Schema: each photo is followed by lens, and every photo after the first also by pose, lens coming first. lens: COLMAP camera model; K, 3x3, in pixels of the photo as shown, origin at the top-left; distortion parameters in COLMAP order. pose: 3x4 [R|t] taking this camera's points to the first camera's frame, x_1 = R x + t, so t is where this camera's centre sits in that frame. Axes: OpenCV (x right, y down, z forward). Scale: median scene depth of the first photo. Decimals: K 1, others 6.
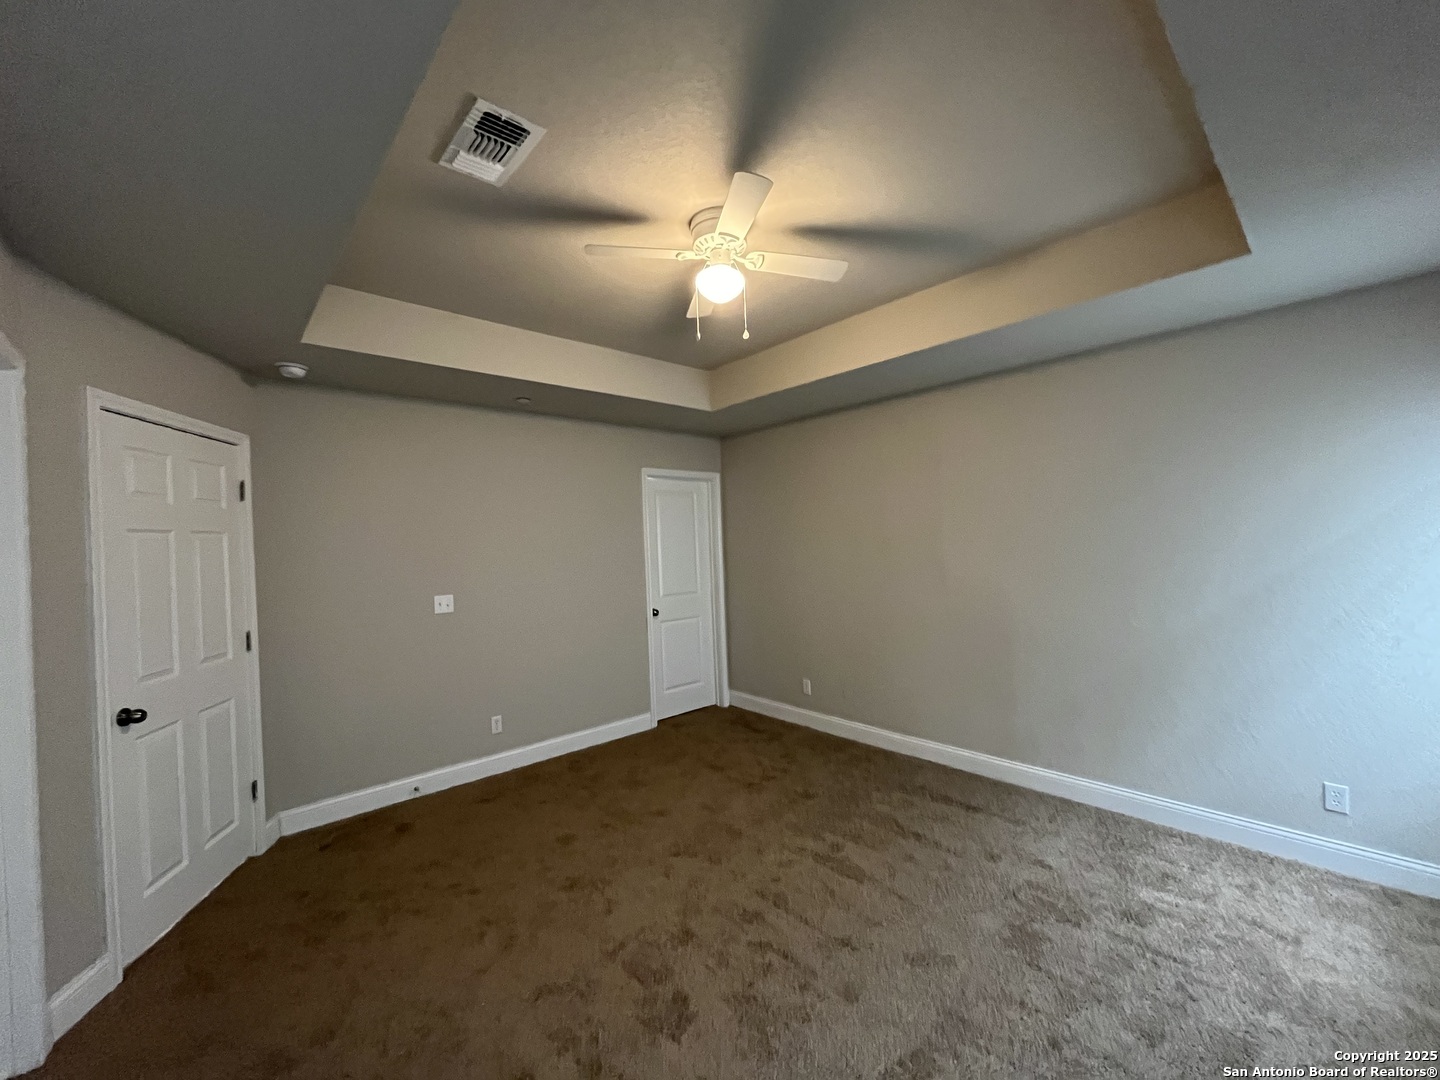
lens RADIAL K [[576.9, 0, 720.0], [0, 576.9, 540.0], [0, 0, 1]] dist [-0.000615, -0.000214]
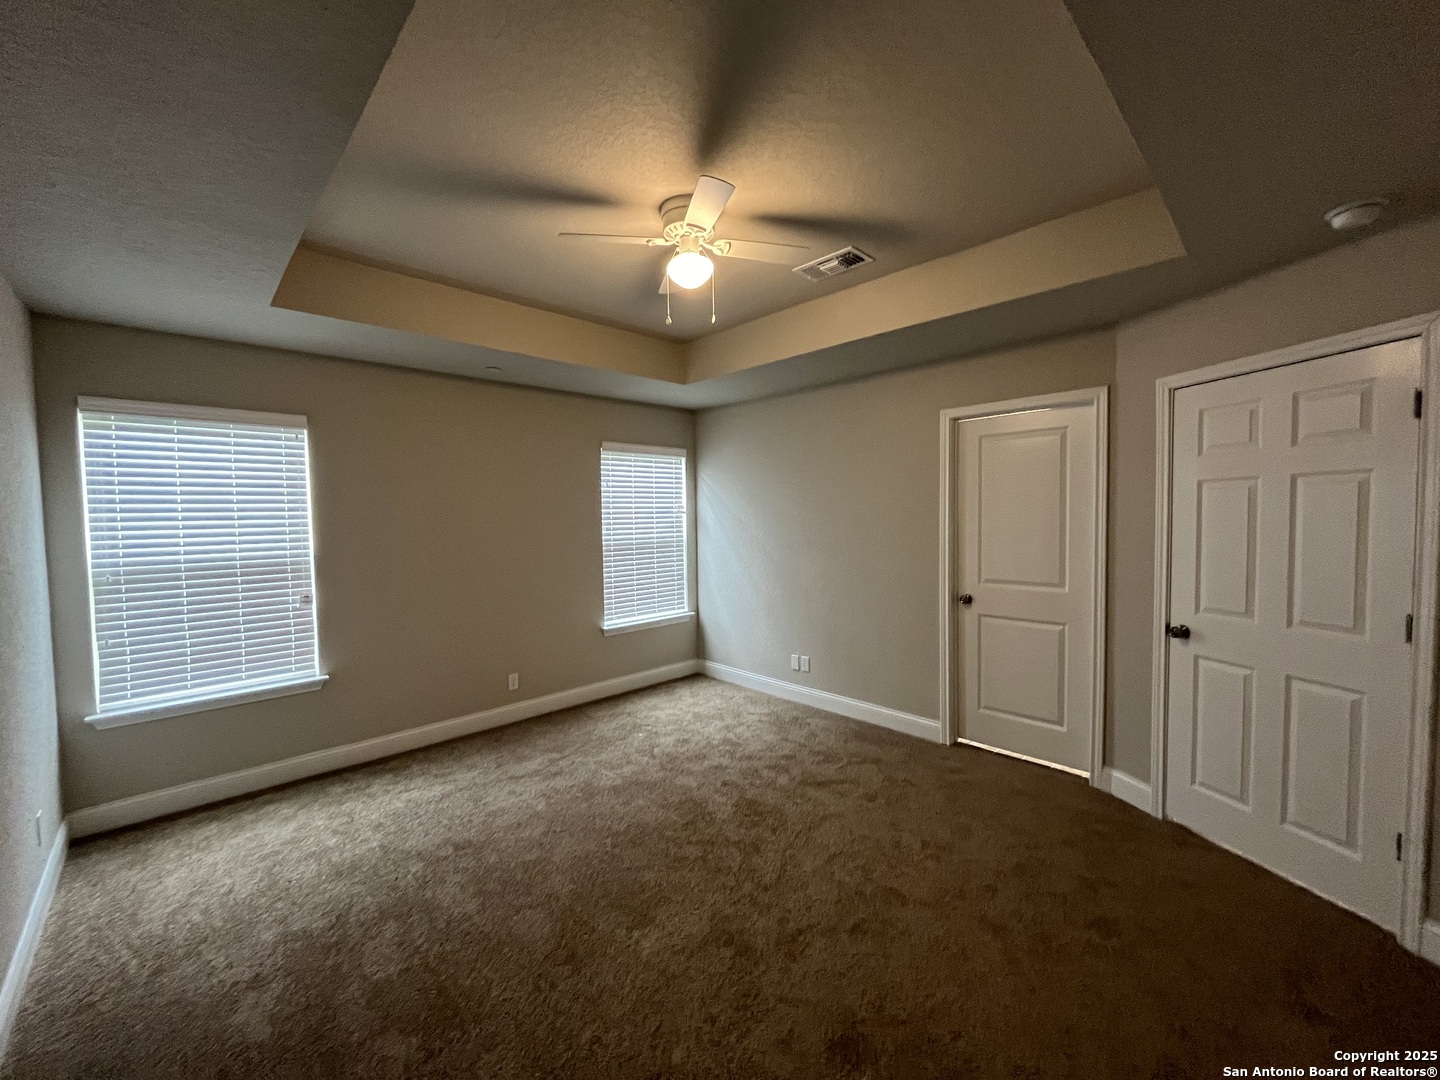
lens RADIAL K [[579.2, 0, 720.0], [0, 579.2, 540.0], [0, 0, 1]] dist [-0.001743, -0.000332]
pose [[-0.998179, 0.049694, -0.034192, 0.005080], [0.048193, 0.997895, 0.043387, 0.002722], [0.036276, 0.041660, -0.998473, 1.620039]]
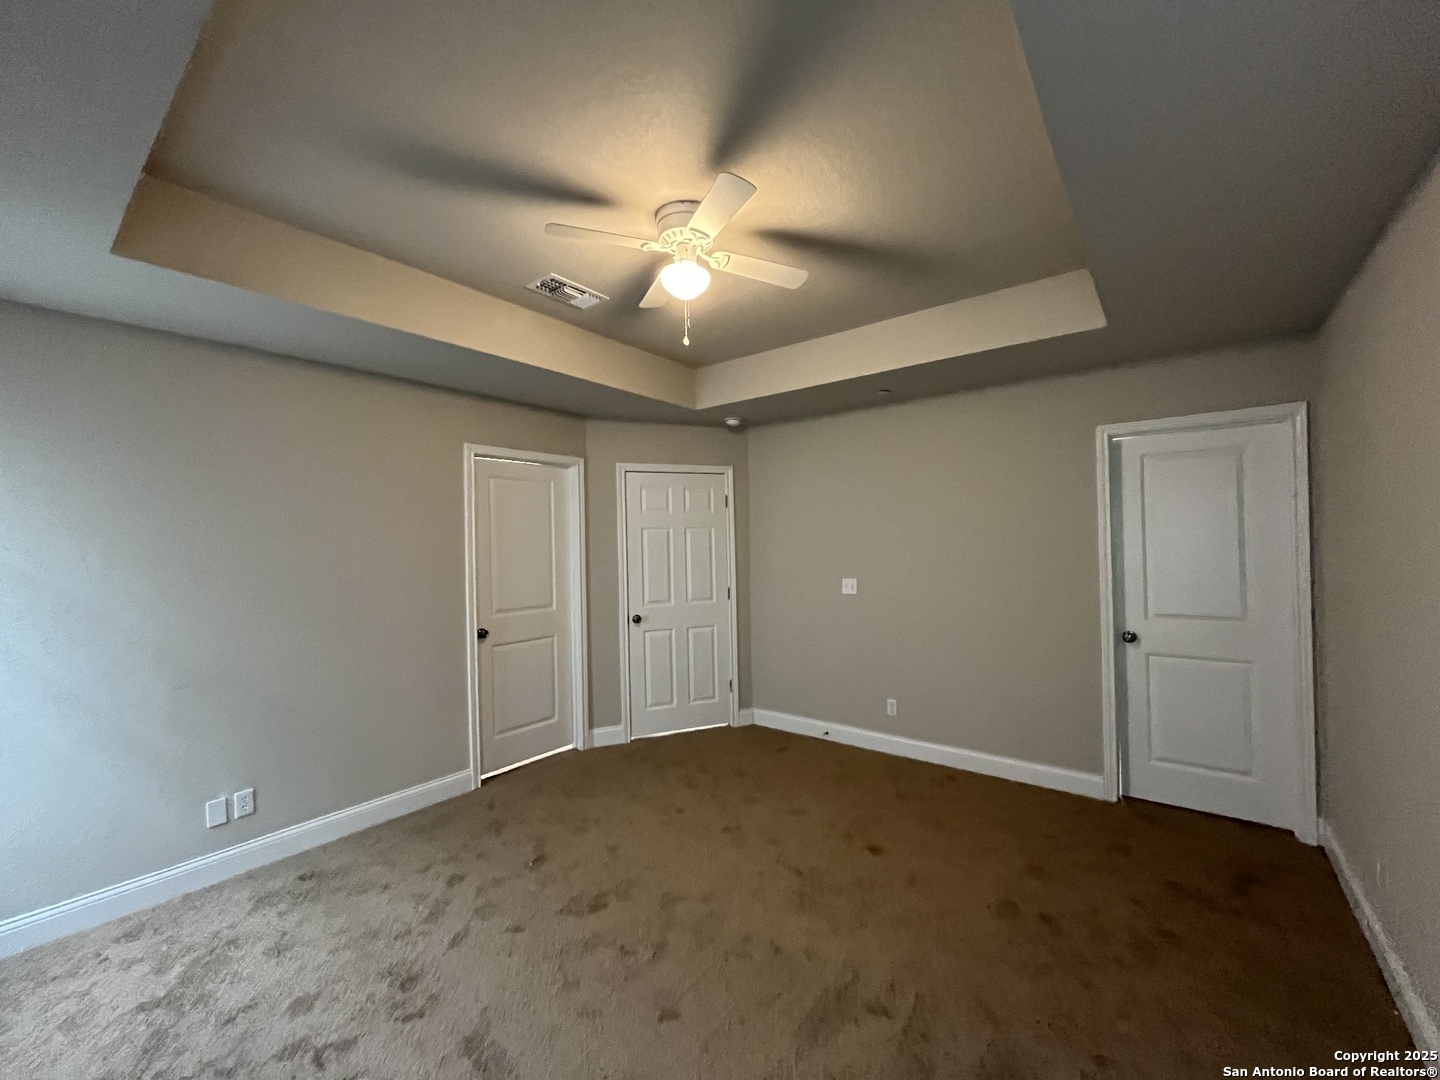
lens RADIAL K [[579.1, 0, 718.6], [0, 579.1, 535.9], [0, 0, 1]] dist [-0.000694, -0.000265]
pose [[0.177165, 0.018422, -0.984009, 0.776637], [0.013958, 0.999677, 0.021229, -0.022637], [0.984082, -0.017496, 0.176850, 0.679698]]
